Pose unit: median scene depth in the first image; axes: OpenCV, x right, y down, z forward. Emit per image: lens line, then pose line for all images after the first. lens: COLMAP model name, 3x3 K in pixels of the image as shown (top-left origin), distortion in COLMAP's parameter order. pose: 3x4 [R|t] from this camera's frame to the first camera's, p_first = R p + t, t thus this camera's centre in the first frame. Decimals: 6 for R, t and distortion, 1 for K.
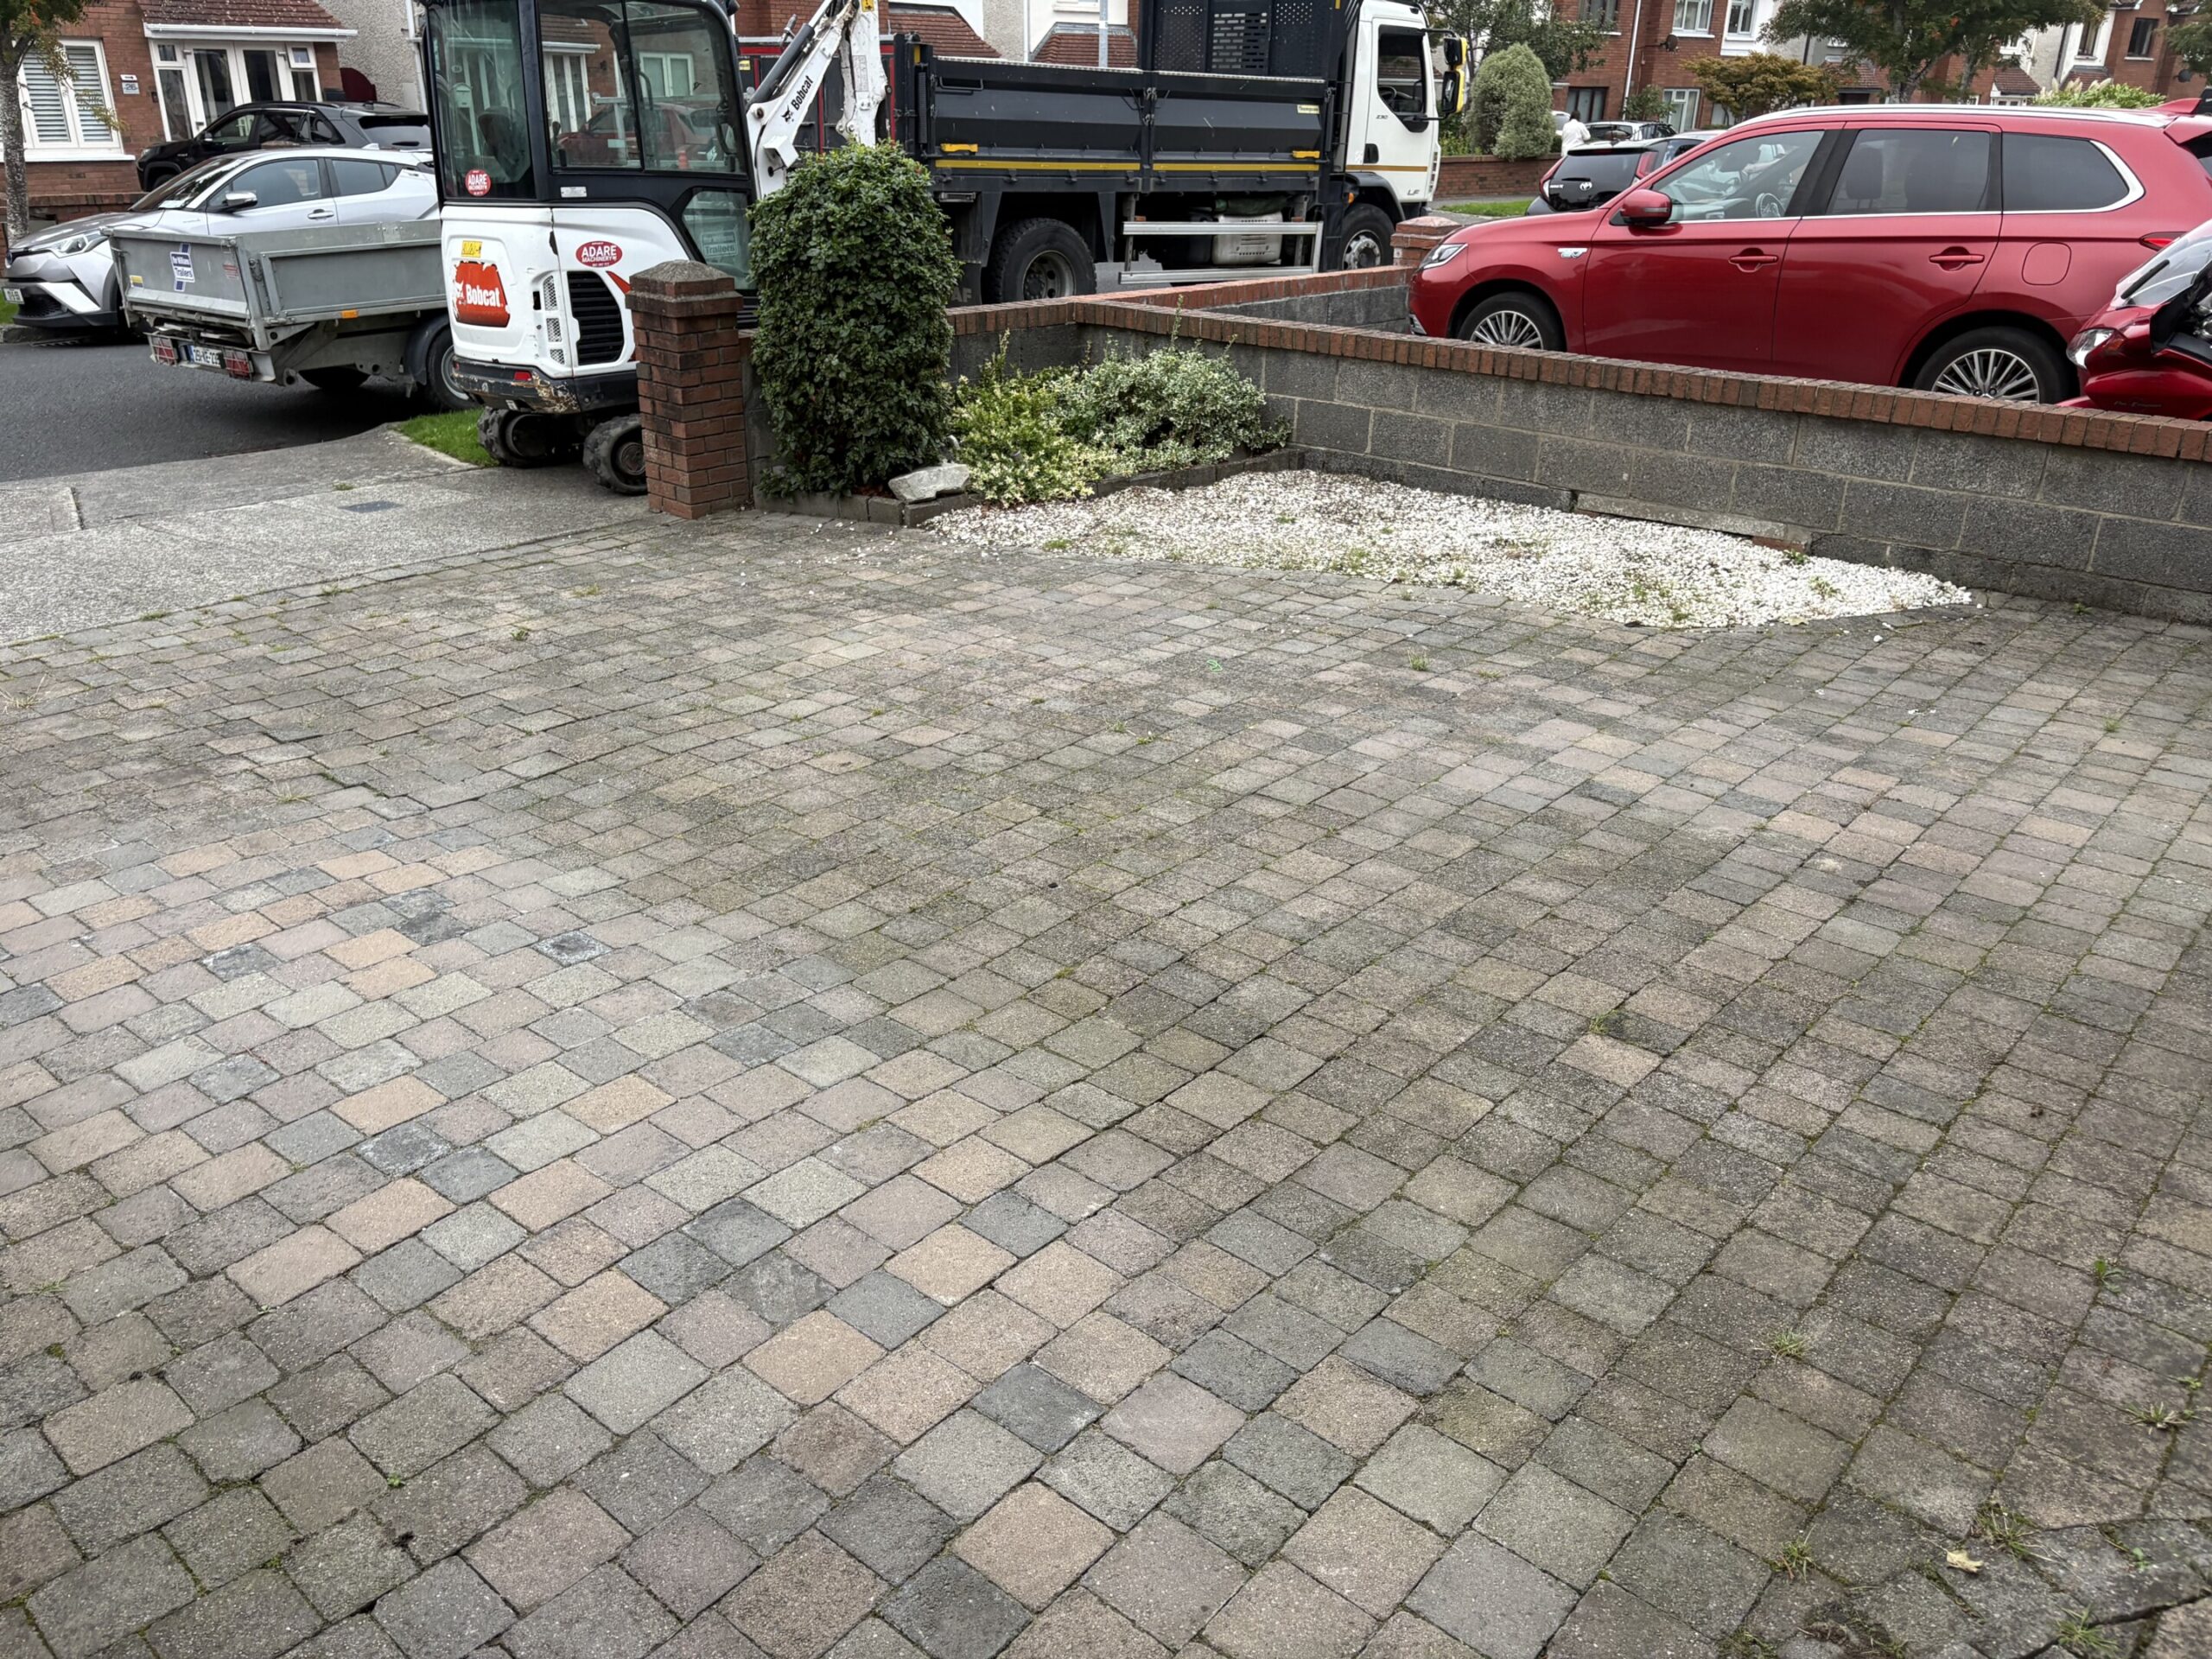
lens RADIAL K [[1667.4, 0, 1100.8], [0, 1667.4, 837.5], [0, 0, 1]] dist [0.047800, -0.050381]
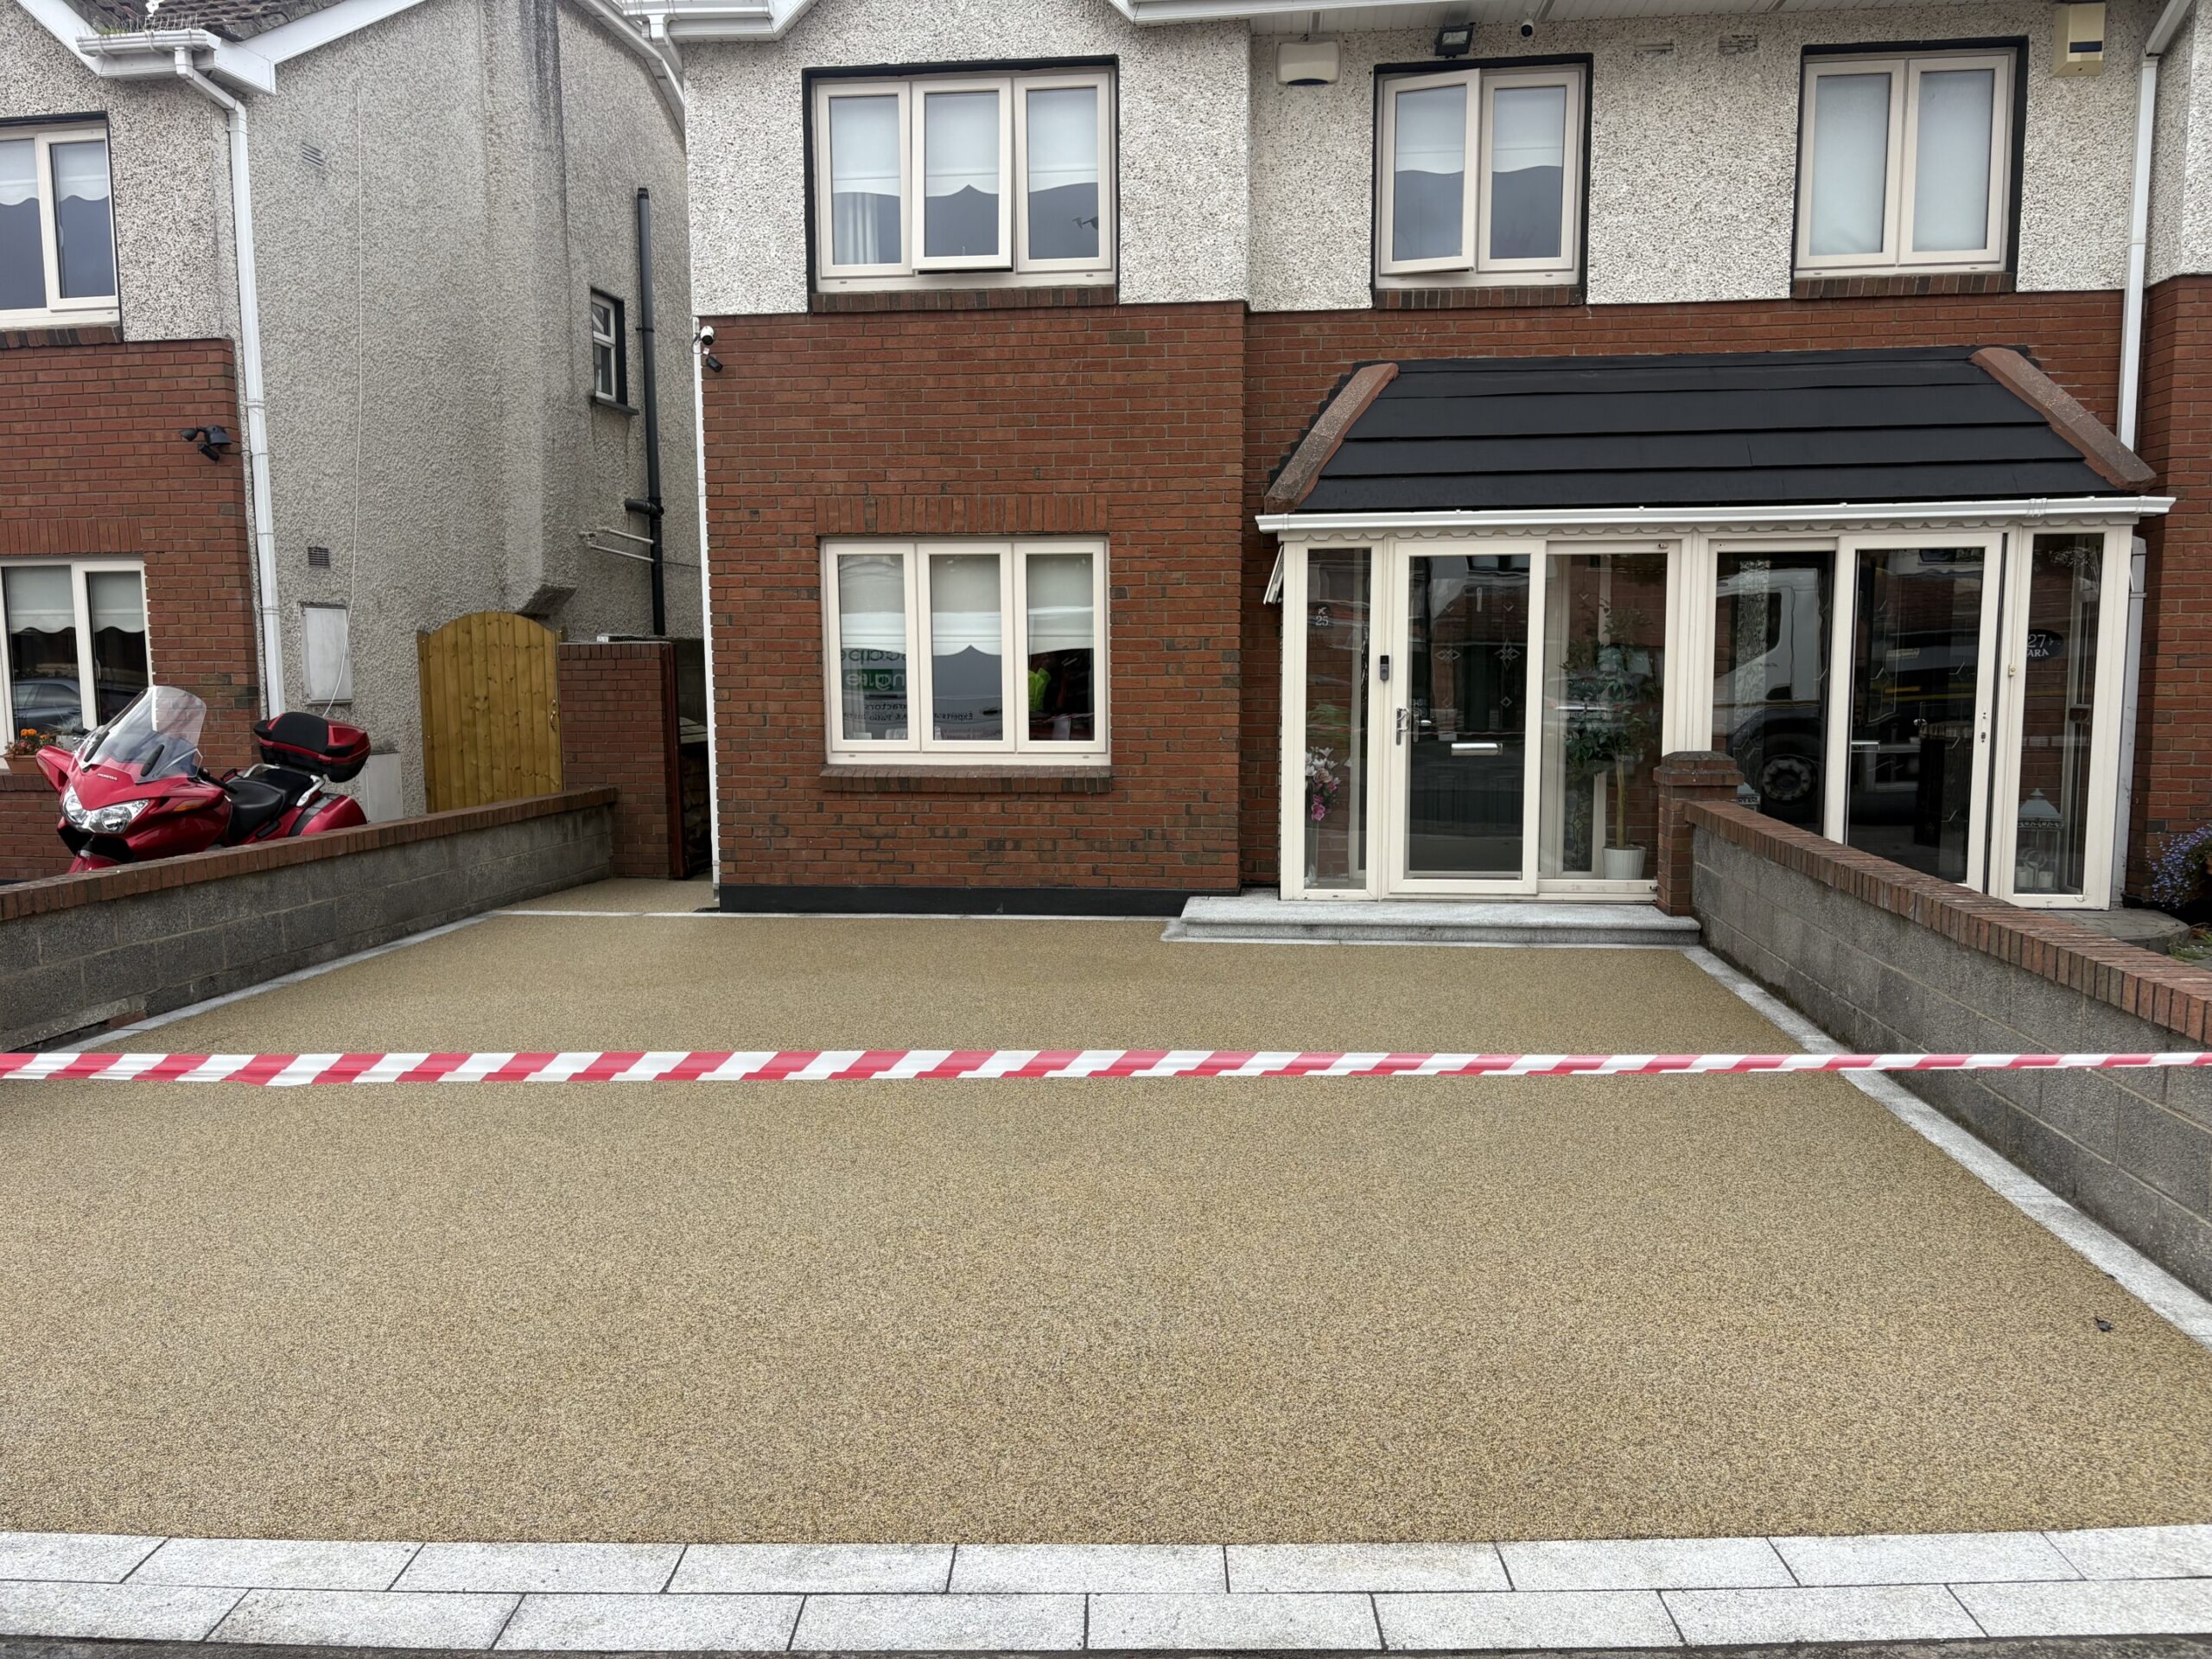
lens RADIAL K [[1667.4, 0, 1104.5], [0, 1667.4, 856.1], [0, 0, 1]] dist [0.047800, -0.050381]
pose [[-0.586382, -0.100338, 0.803796, -0.898310], [0.323672, 0.880617, 0.346051, -0.482802], [-0.742558, 0.463084, -0.483901, 1.124236]]
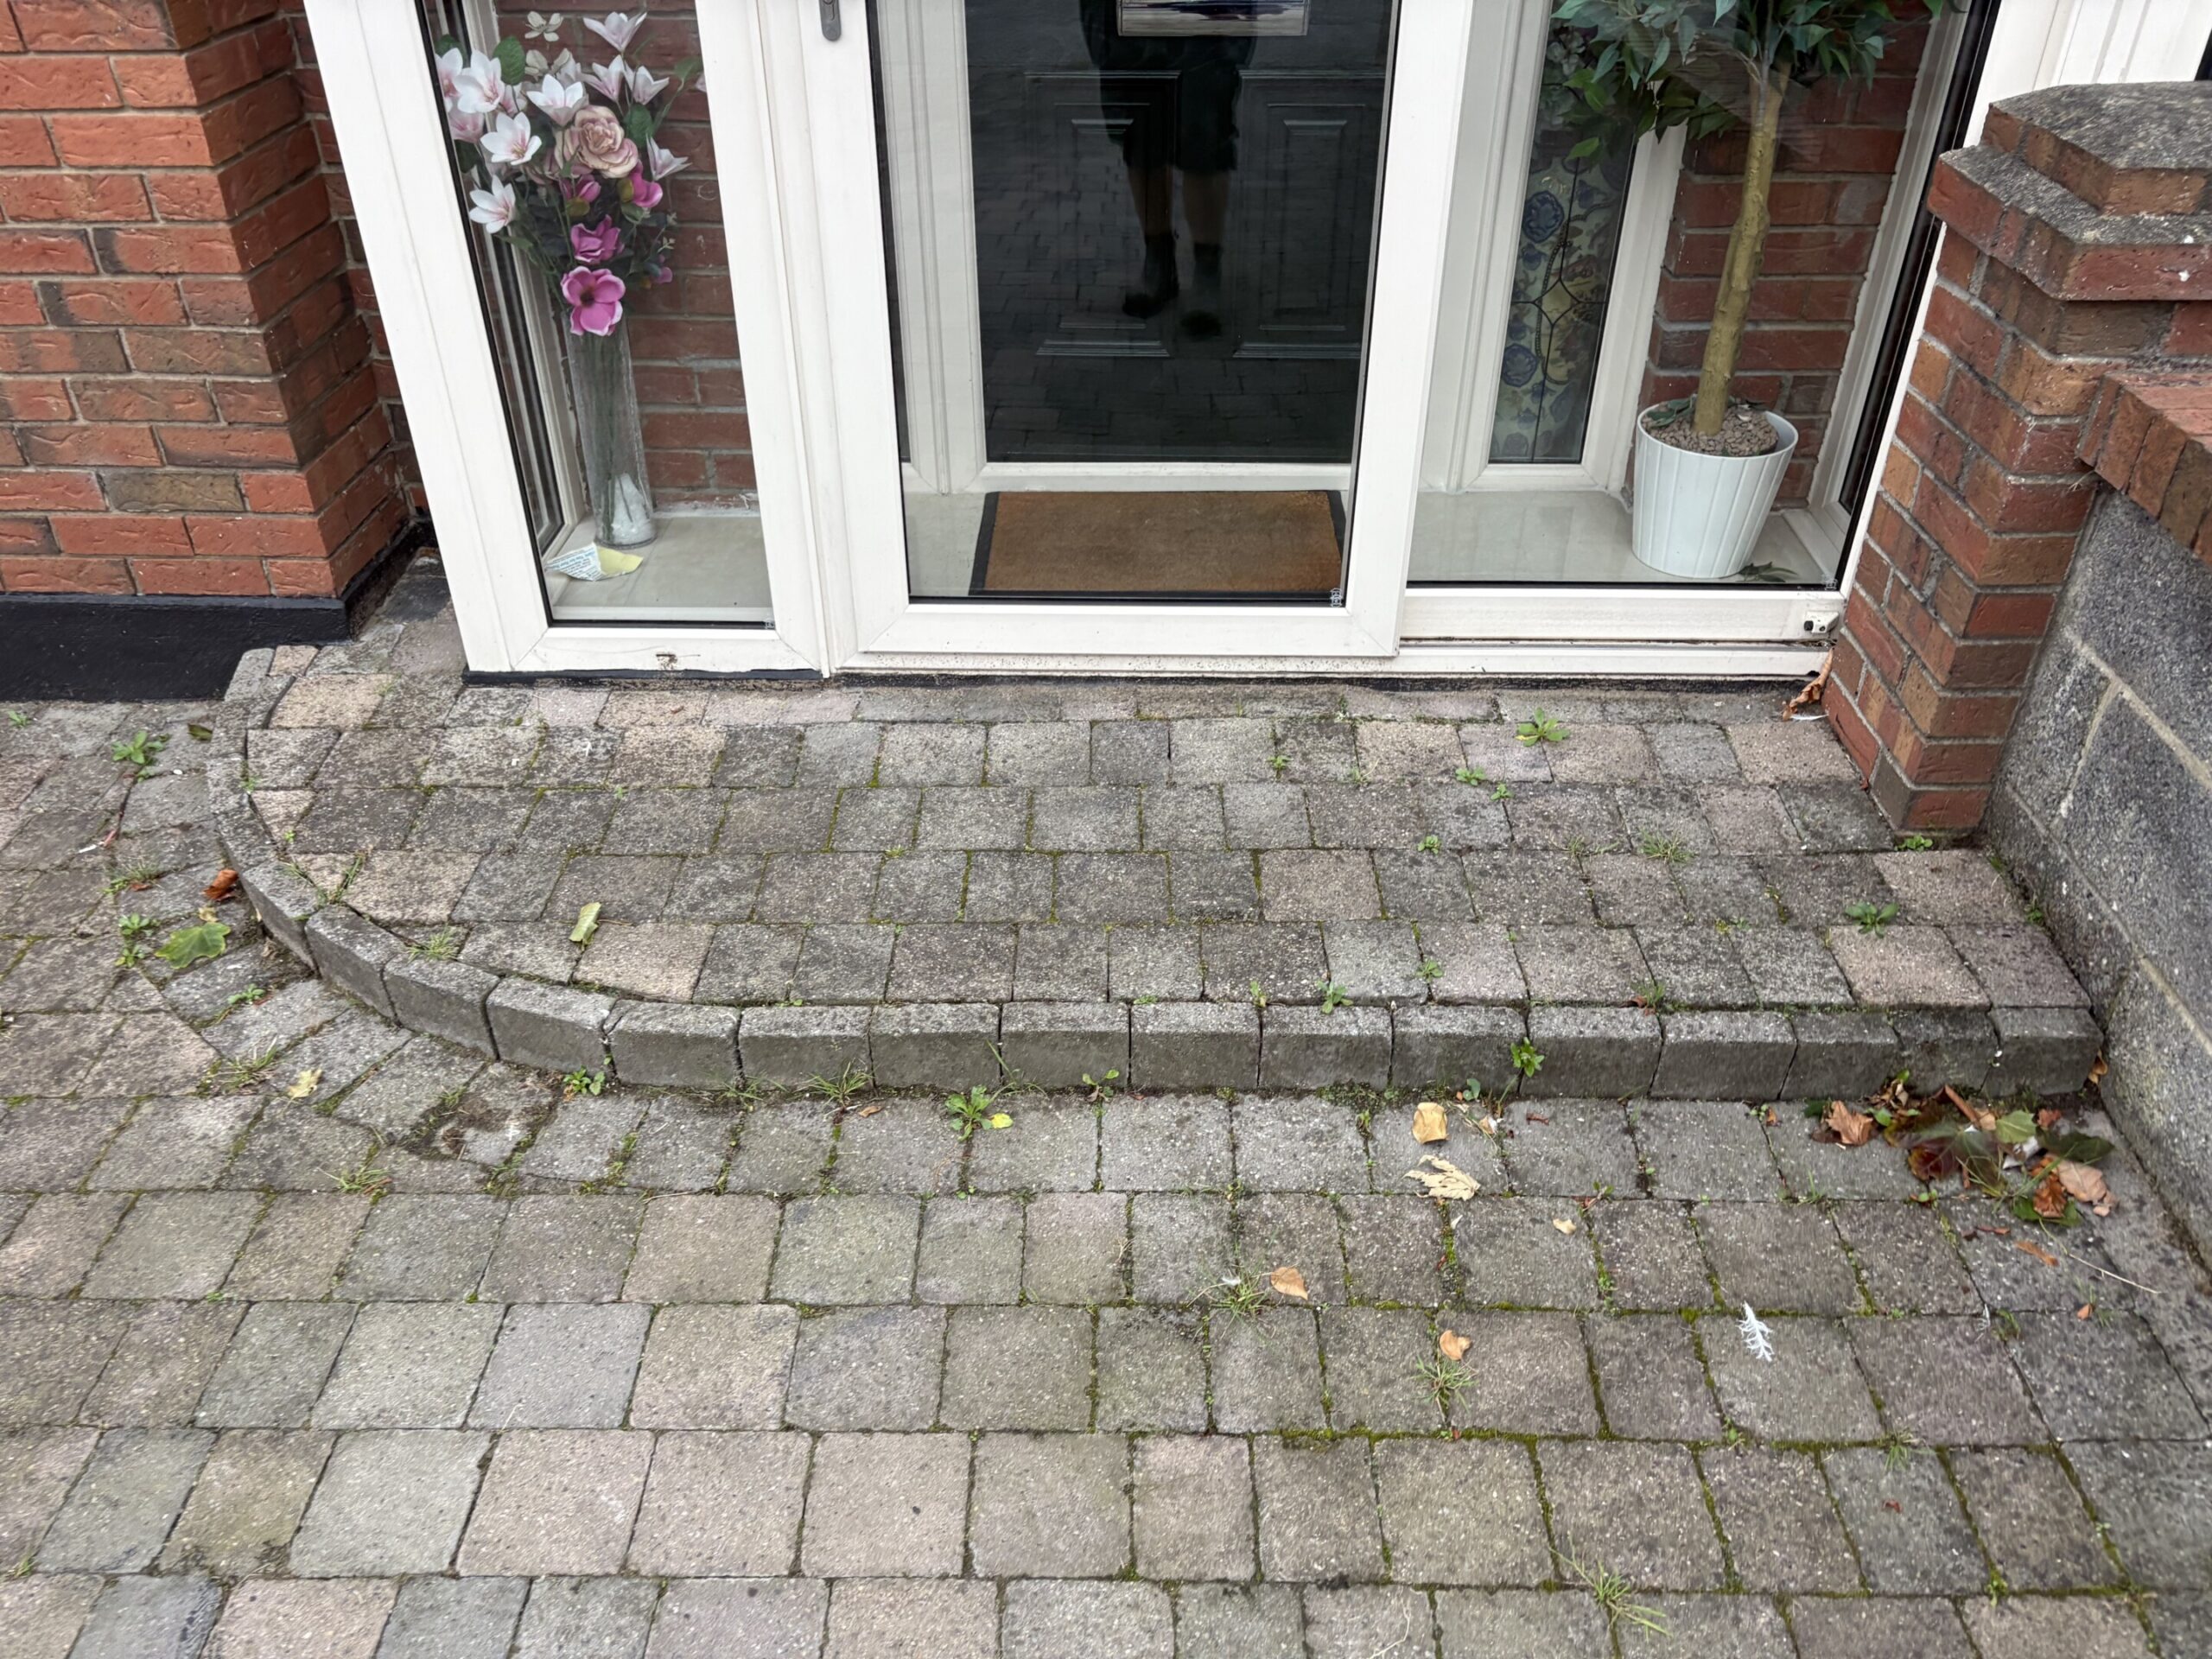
lens RADIAL K [[1667.4, 0, 1100.2], [0, 1667.4, 846.8], [0, 0, 1]] dist [0.047800, -0.050381]
pose [[-0.653279, -0.440749, 0.615603, -0.119903], [0.300075, 0.595771, 0.744991, -0.088349], [-0.695112, 0.671414, -0.256948, 0.281618]]
